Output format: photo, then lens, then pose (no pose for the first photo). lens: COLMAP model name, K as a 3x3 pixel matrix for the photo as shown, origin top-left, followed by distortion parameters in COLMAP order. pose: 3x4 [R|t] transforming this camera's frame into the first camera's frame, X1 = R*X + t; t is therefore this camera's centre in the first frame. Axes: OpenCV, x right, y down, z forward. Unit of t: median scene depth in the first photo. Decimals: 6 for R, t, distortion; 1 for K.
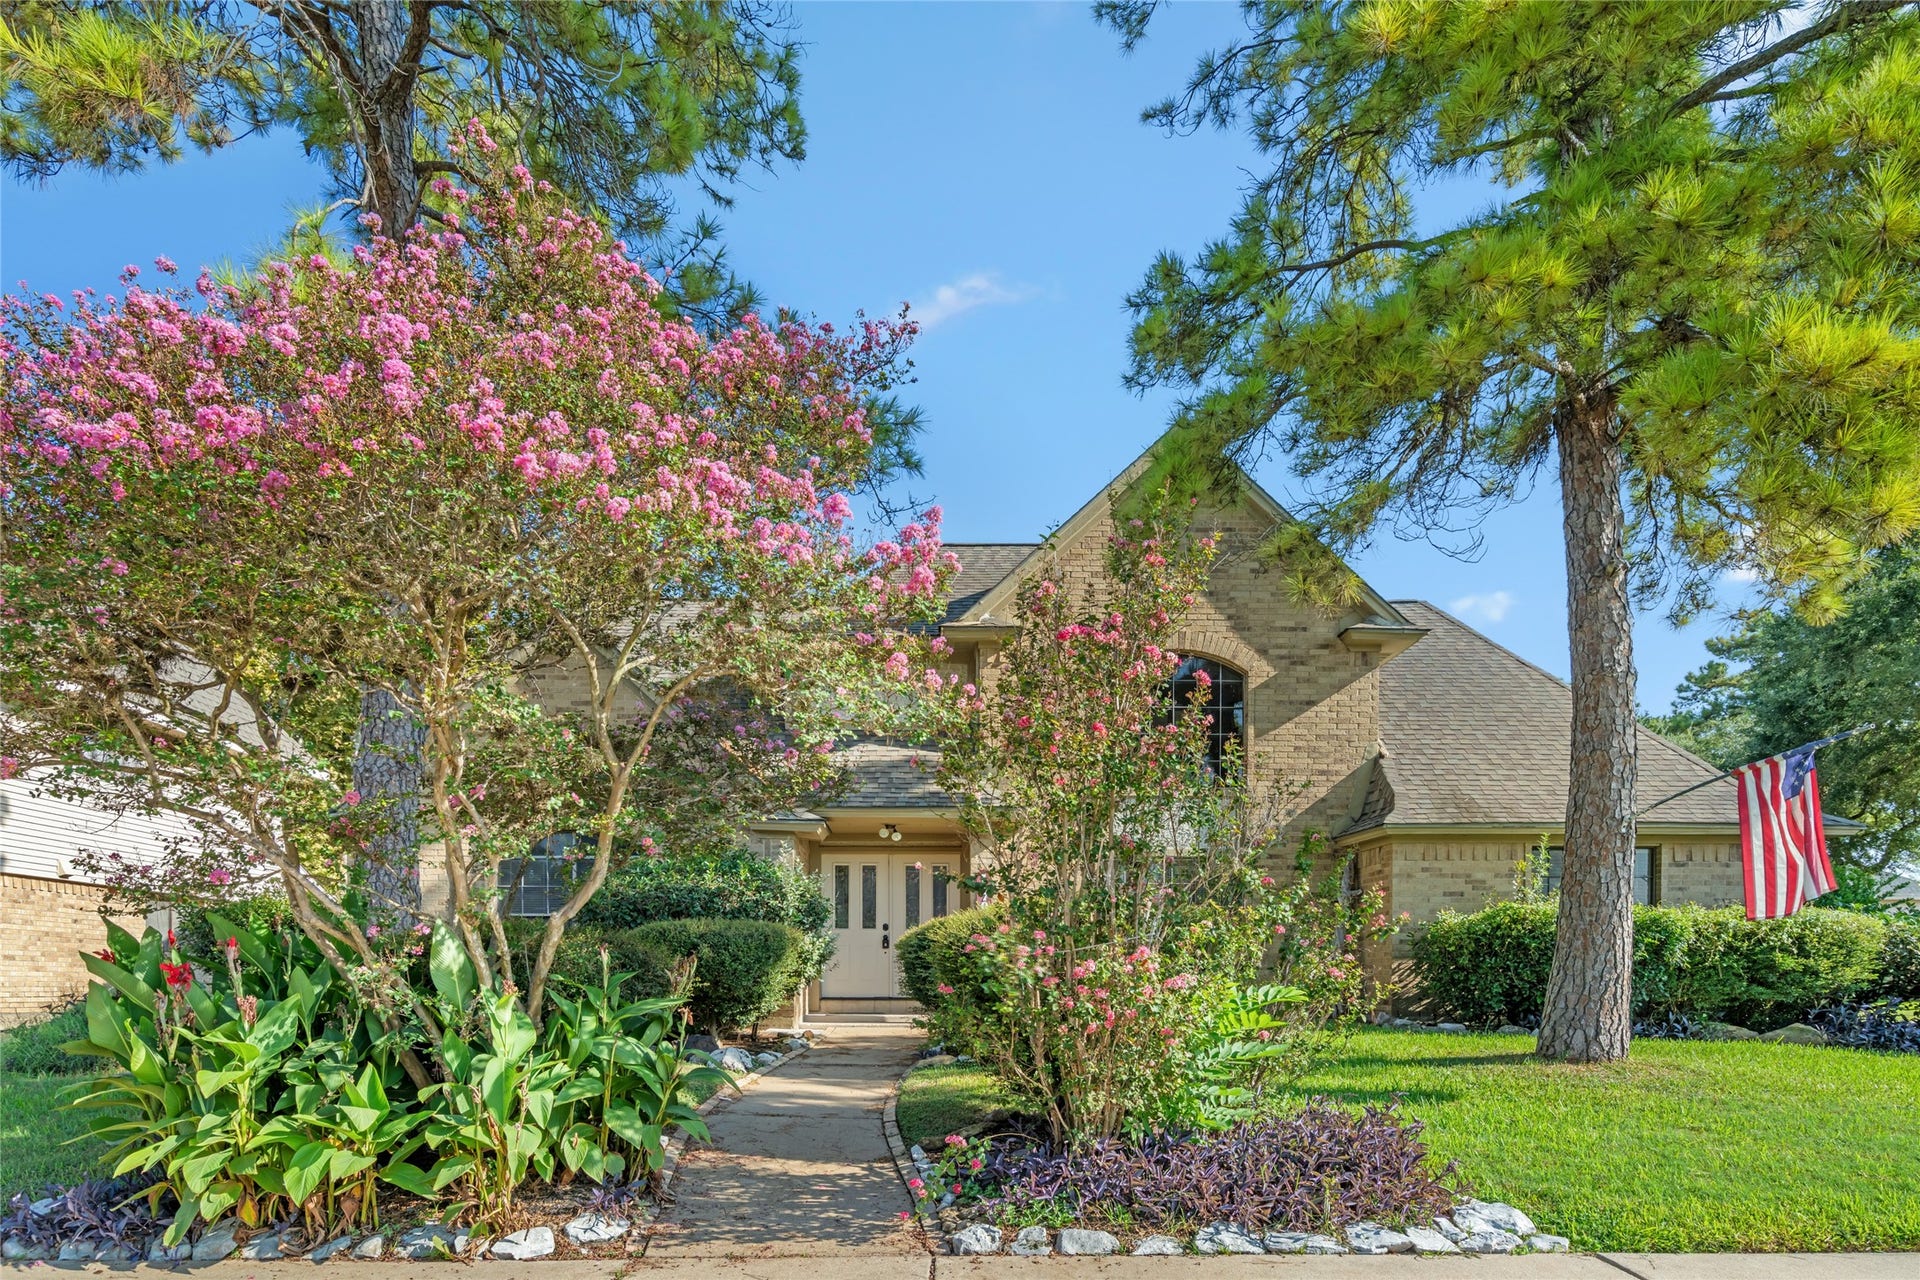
lens RADIAL K [[871.0, 0, 945.0], [0, 871.0, 627.8], [0, 0, 1]] dist [0.003005, -0.000426]
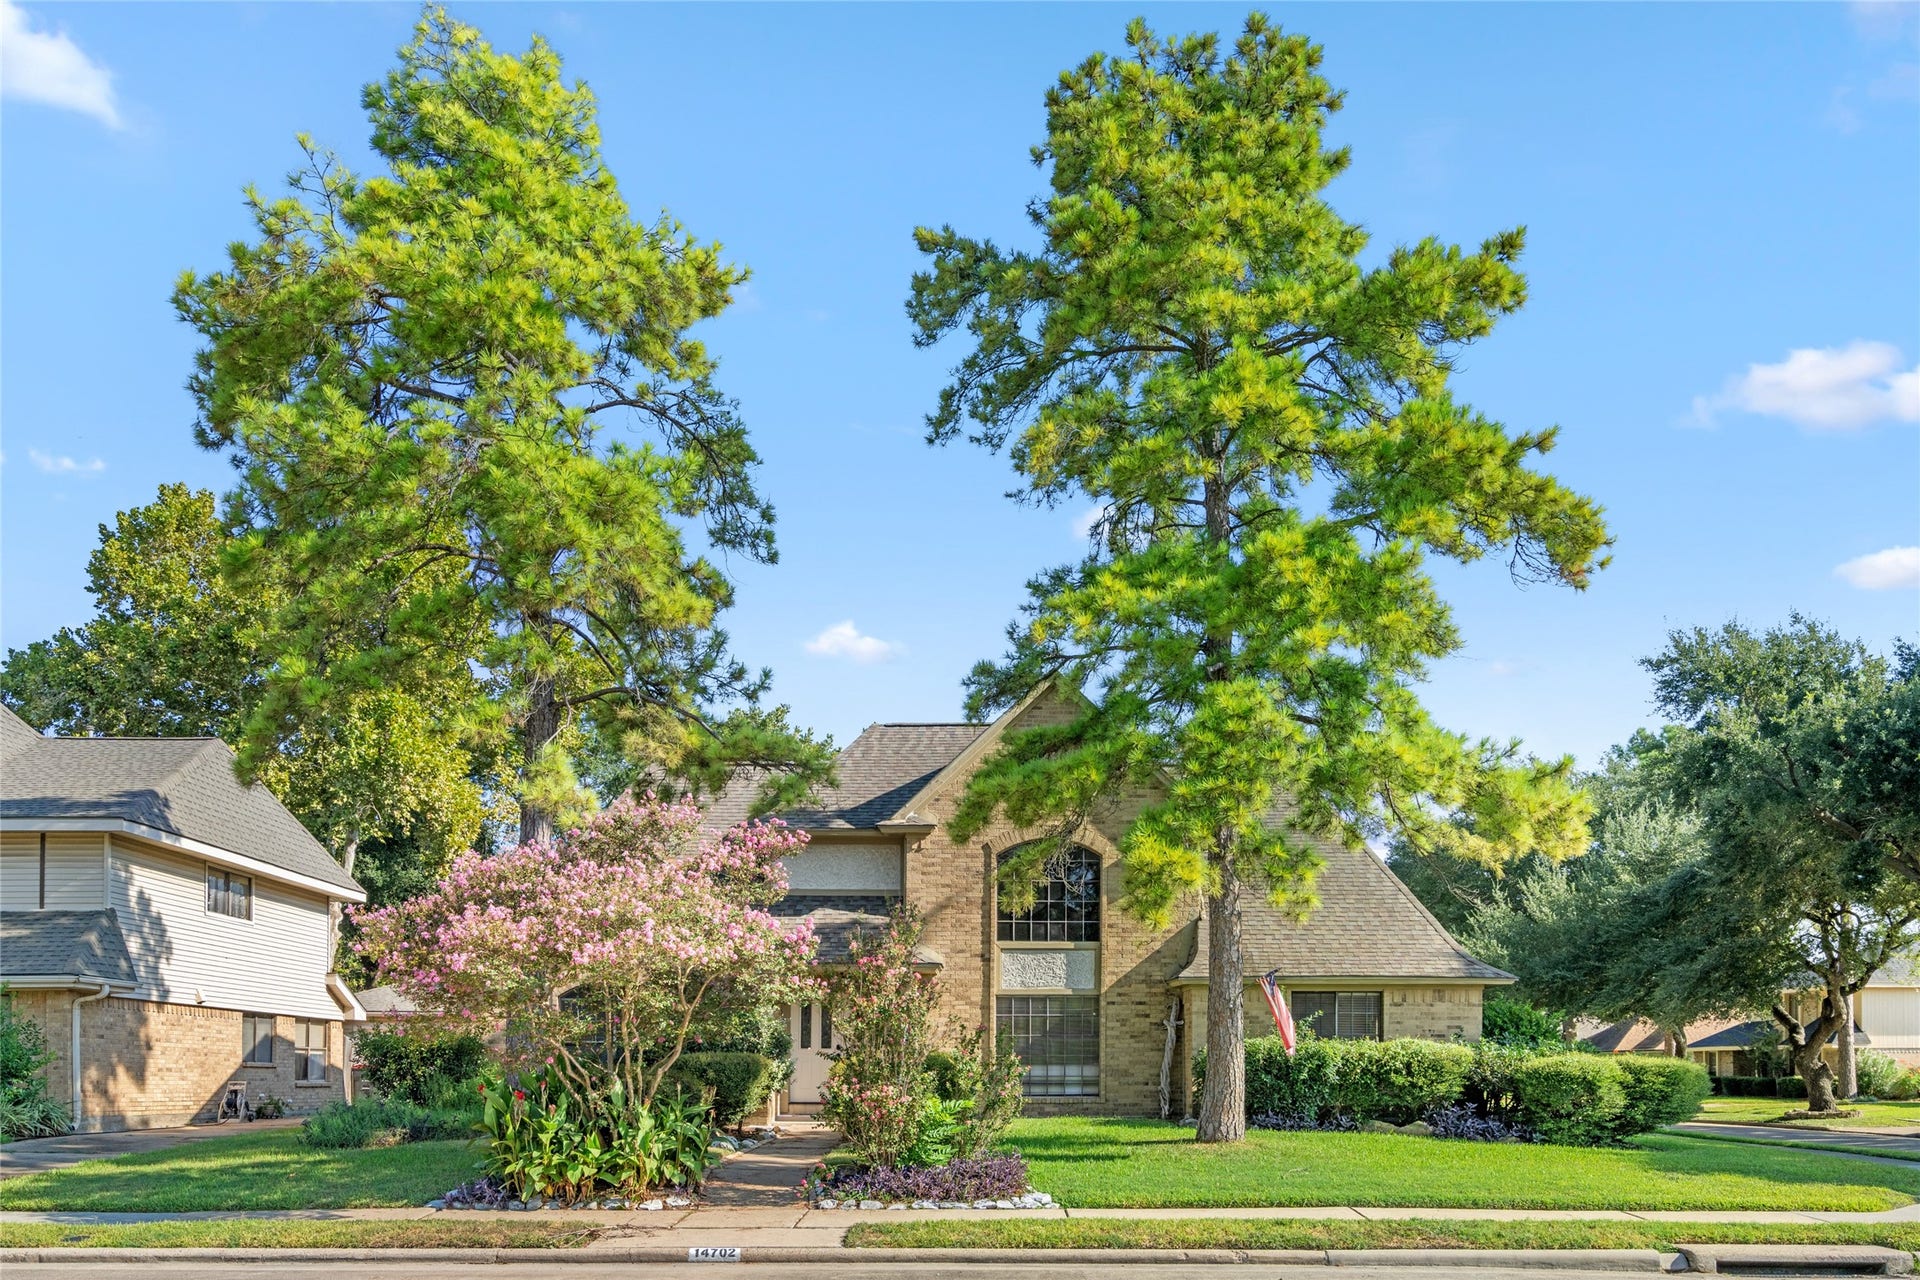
lens RADIAL K [[1032.0, 0, 958.0], [0, 1032.0, 559.7], [0, 0, 1]] dist [0.003158, -0.000164]
pose [[0.999935, -0.004790, -0.010340, 0.379381], [0.003957, 0.996856, -0.079131, -0.775051], [0.010686, 0.079085, 0.996811, -1.784716]]
